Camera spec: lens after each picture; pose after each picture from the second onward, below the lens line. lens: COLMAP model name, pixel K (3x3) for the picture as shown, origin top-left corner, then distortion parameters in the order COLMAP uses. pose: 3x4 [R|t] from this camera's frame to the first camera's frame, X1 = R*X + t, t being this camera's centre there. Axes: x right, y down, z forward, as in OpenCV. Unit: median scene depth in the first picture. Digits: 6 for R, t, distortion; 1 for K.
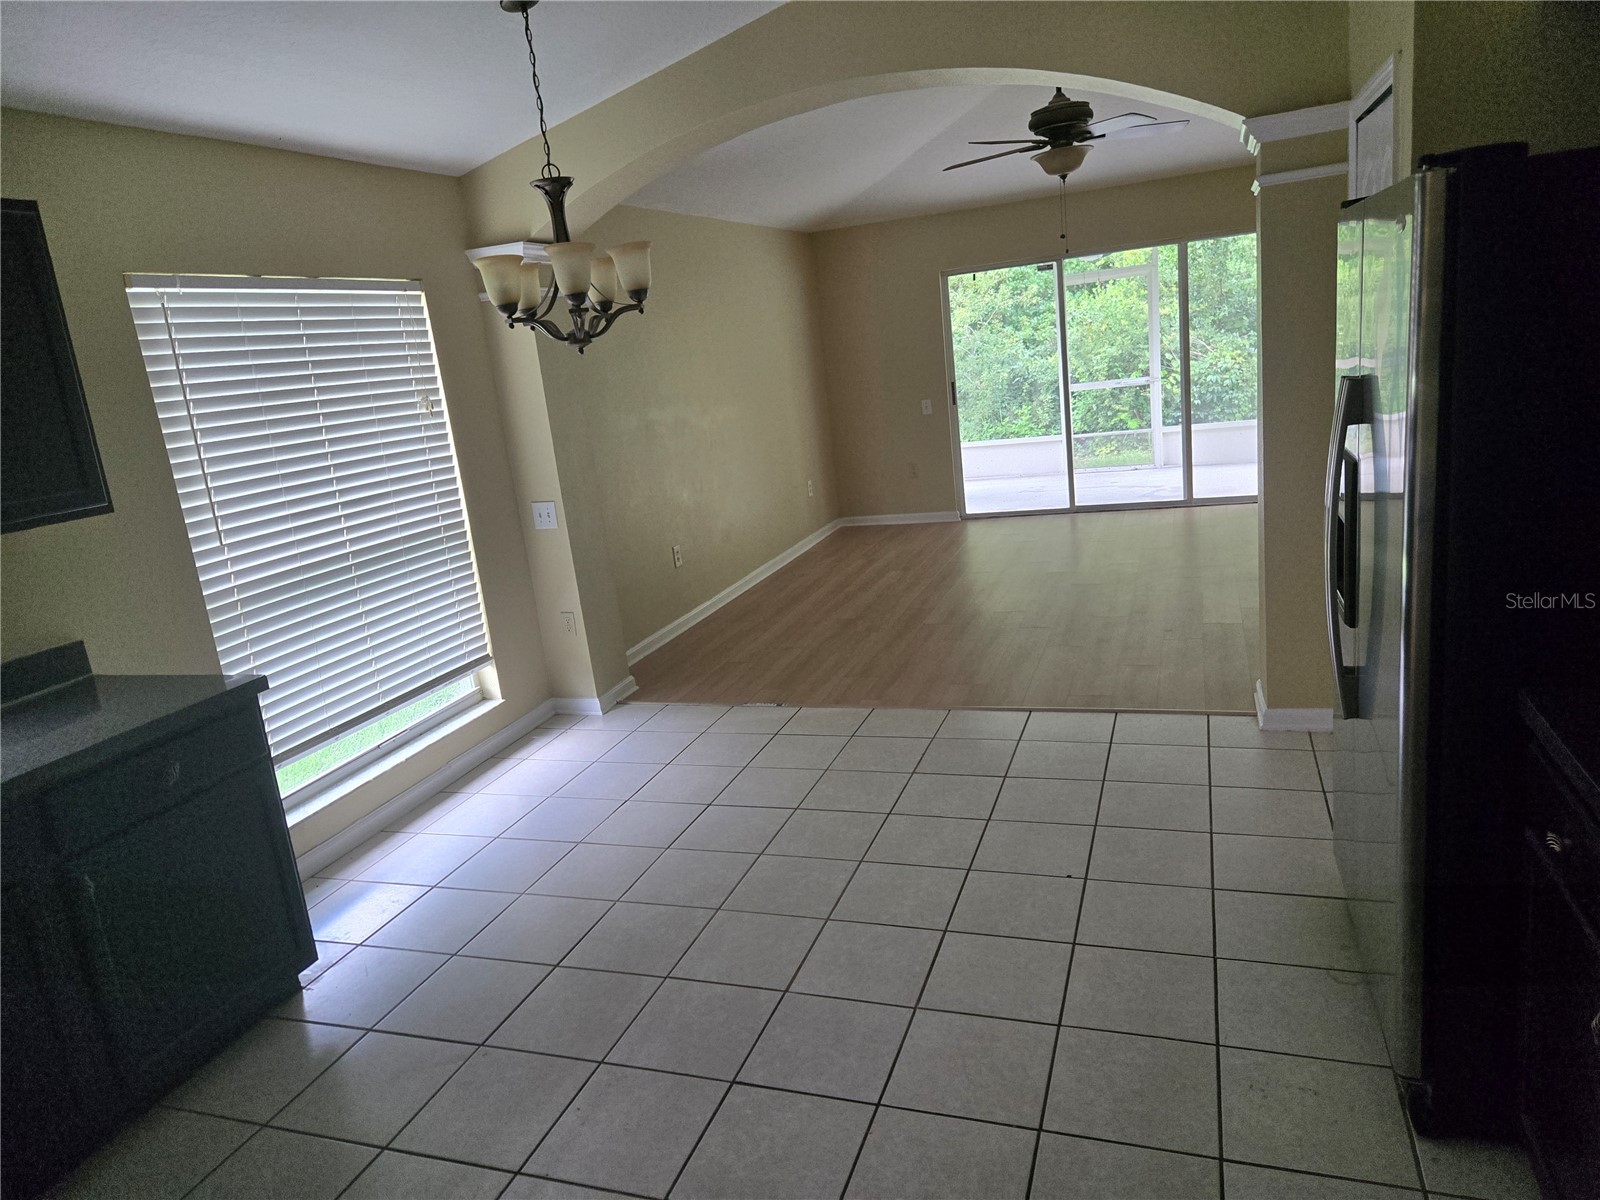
lens RADIAL K [[1051.7, 0, 785.0], [0, 1051.7, 587.6], [0, 0, 1]] dist [0.071612, -0.058838]
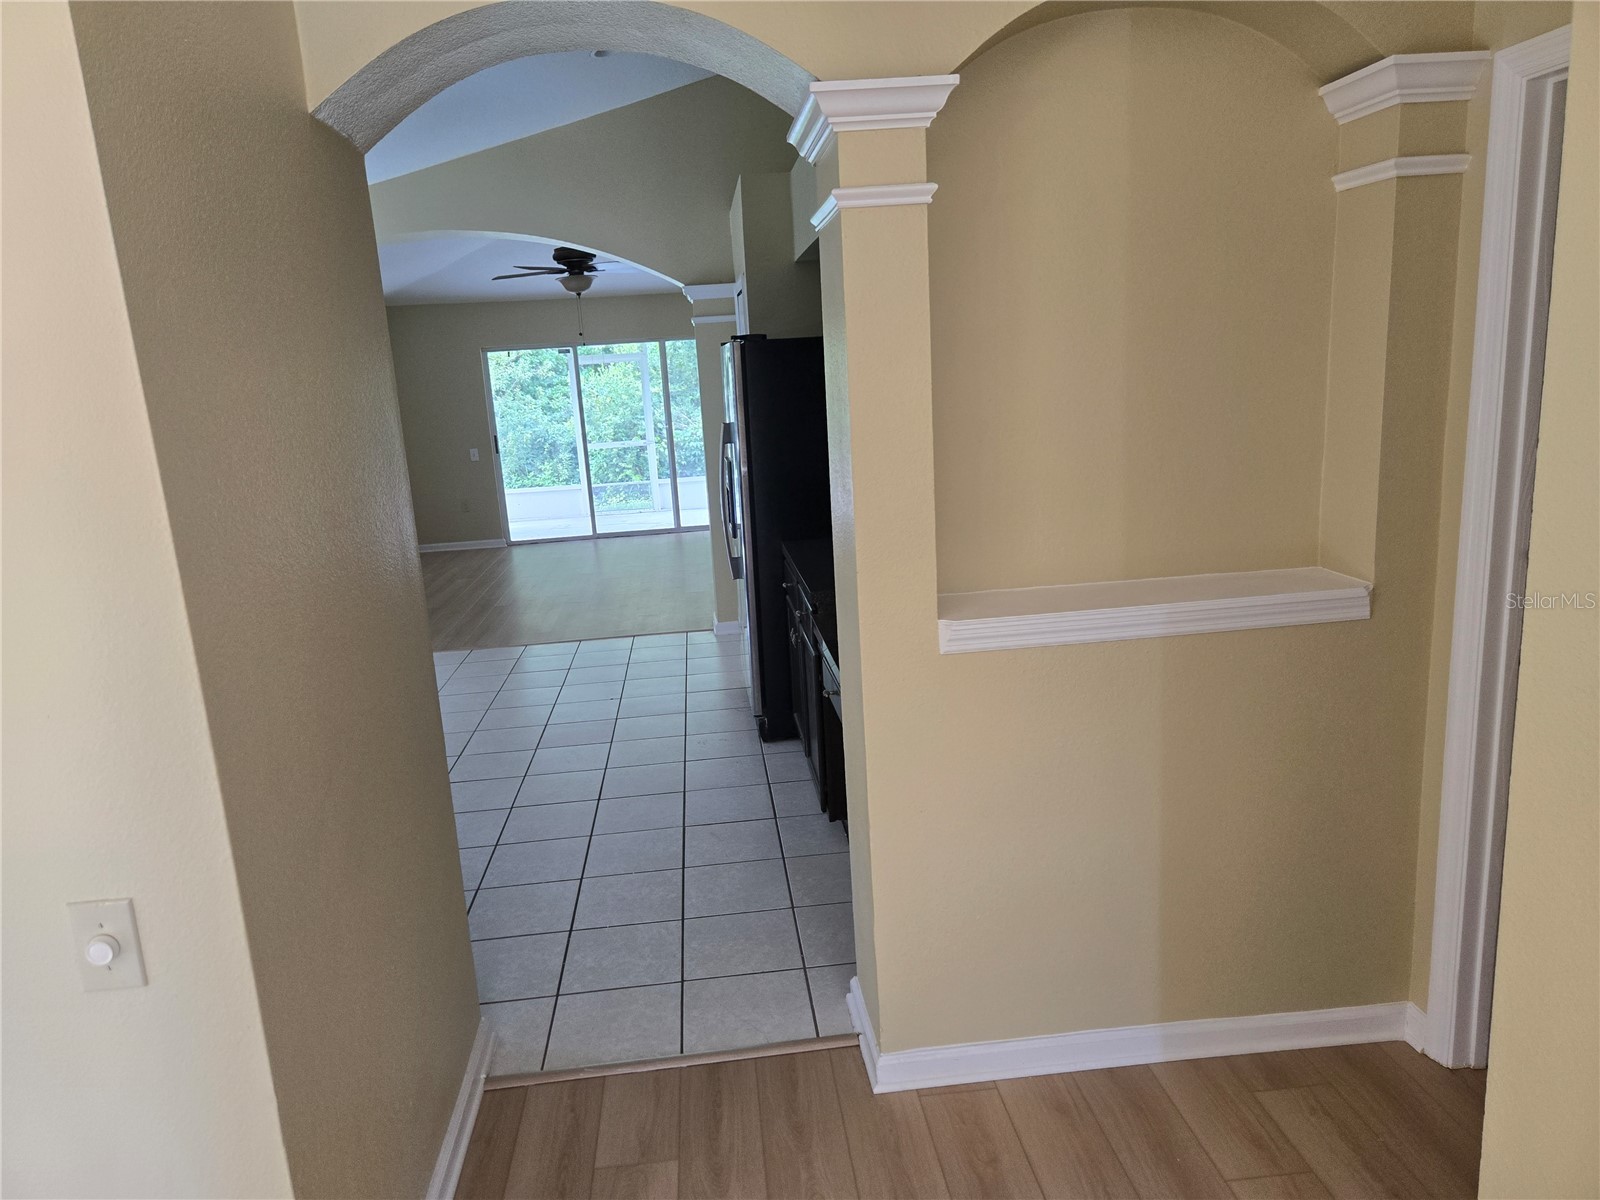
lens RADIAL K [[1051.7, 0, 785.0], [0, 1051.7, 587.6], [0, 0, 1]] dist [0.071612, -0.058838]
pose [[0.899372, -0.030456, 0.436123, -0.064824], [0.058207, 0.997031, -0.050410, 0.052221], [-0.433293, 0.070723, 0.898474, -0.199150]]
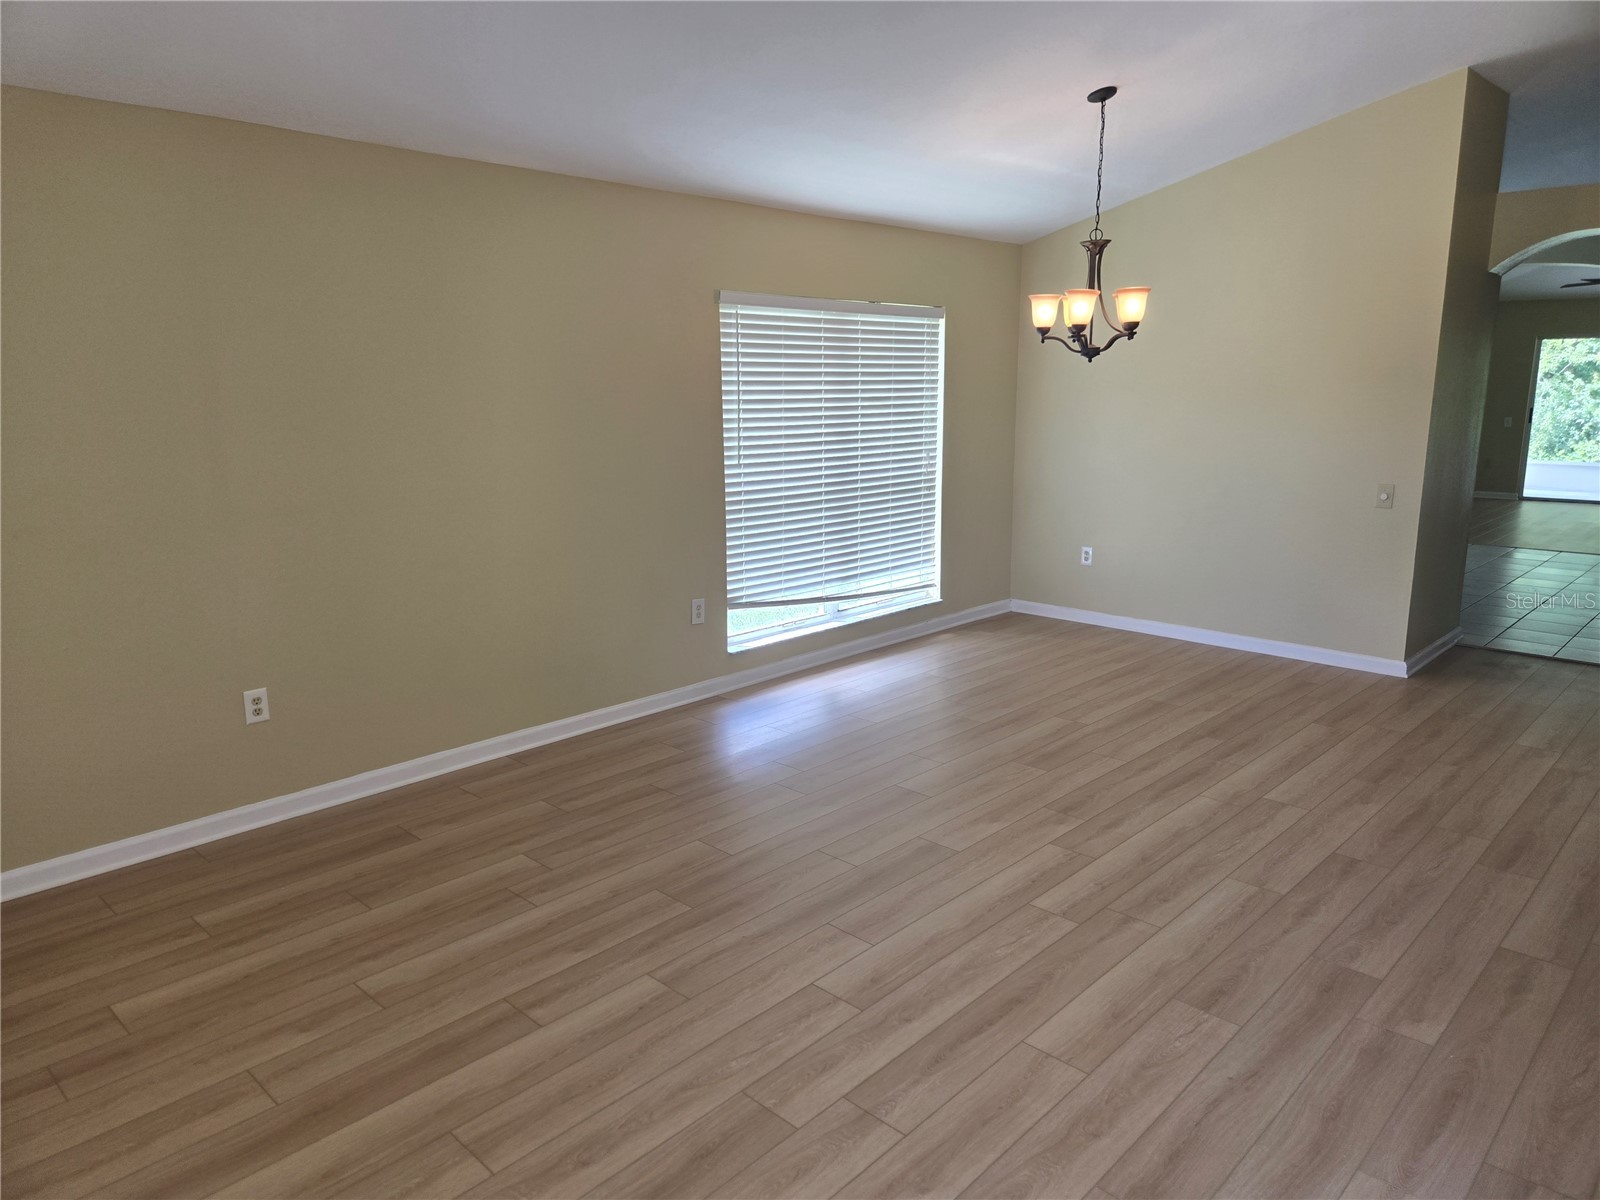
lens RADIAL K [[1052.8, 0, 800.4], [0, 1052.8, 594.5], [0, 0, 1]] dist [0.075782, -0.063556]
pose [[0.911645, 0.185489, -0.366740, -0.141439], [-0.186281, 0.981923, 0.033577, 0.164637], [0.366338, 0.037707, 0.929717, -0.630246]]
